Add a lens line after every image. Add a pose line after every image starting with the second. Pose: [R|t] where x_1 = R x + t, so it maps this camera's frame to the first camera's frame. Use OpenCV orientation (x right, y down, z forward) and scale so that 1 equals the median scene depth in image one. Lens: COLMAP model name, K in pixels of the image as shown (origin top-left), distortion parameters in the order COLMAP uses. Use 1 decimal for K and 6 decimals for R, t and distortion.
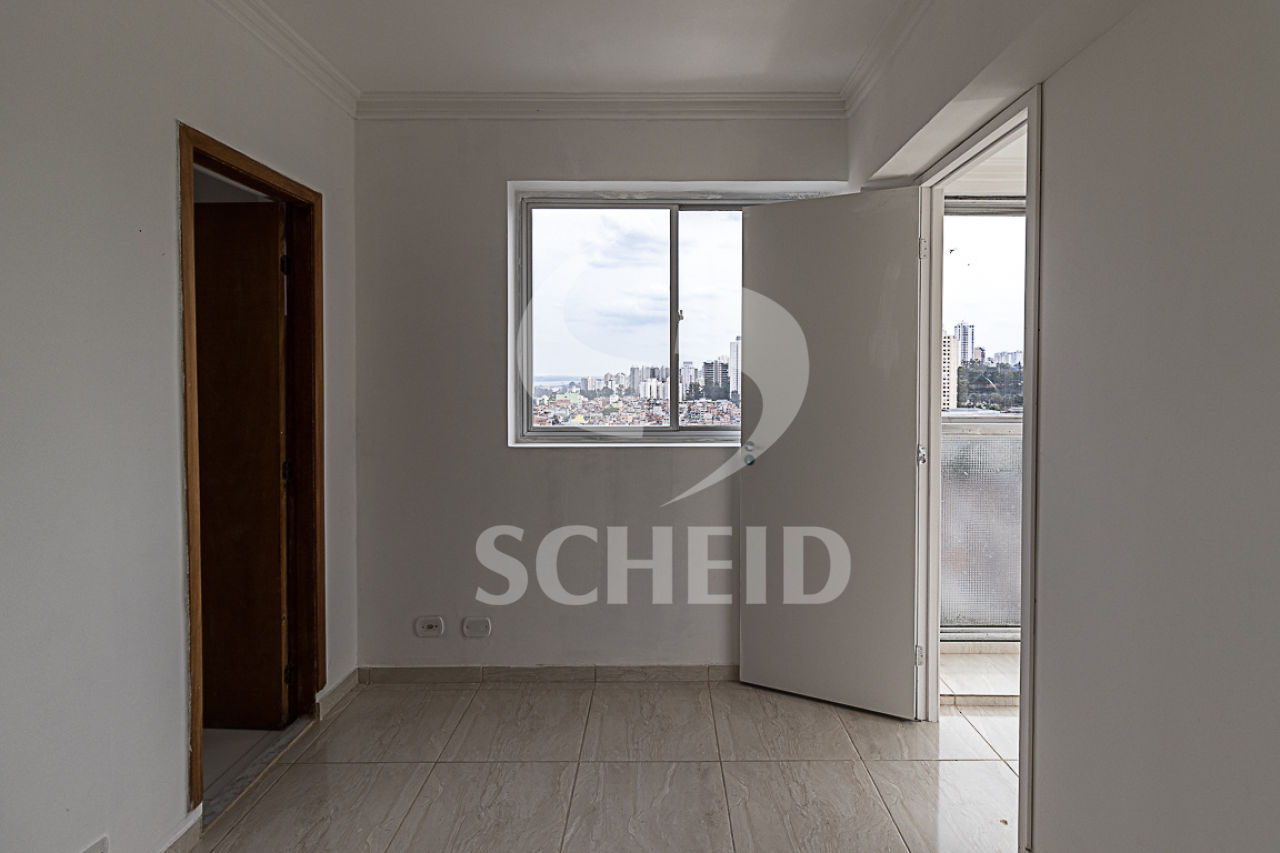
lens RADIAL K [[618.6, 0, 679.2], [0, 618.6, 386.8], [0, 0, 1]] dist [0.019239, 0.000485]
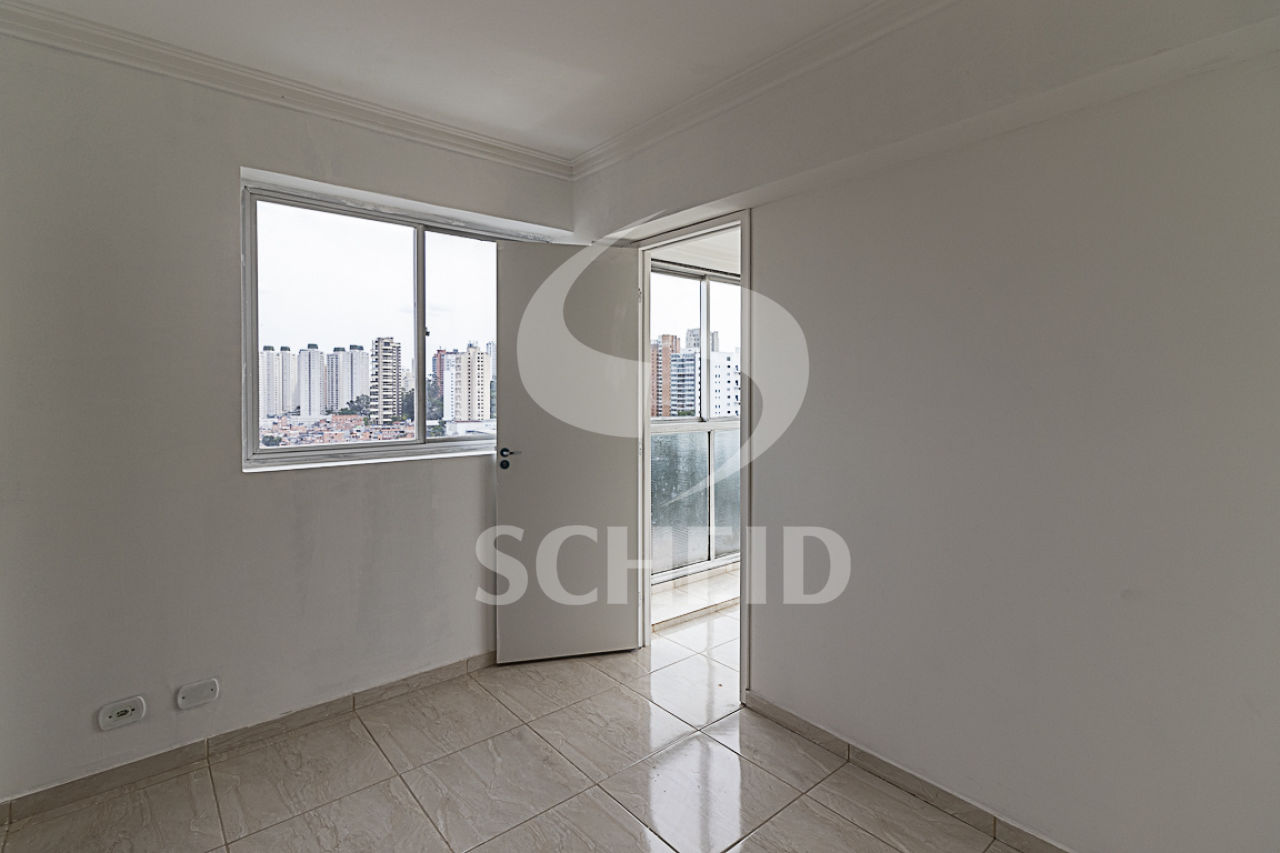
lens RADIAL K [[602.3, 0, 648.0], [0, 602.3, 396.8], [0, 0, 1]] dist [-0.002890, 0.013385]
pose [[0.769448, -0.008268, 0.638656, -0.379245], [0.011332, 0.999936, -0.000708, -0.002603], [-0.638609, 0.007782, 0.769492, -0.009815]]
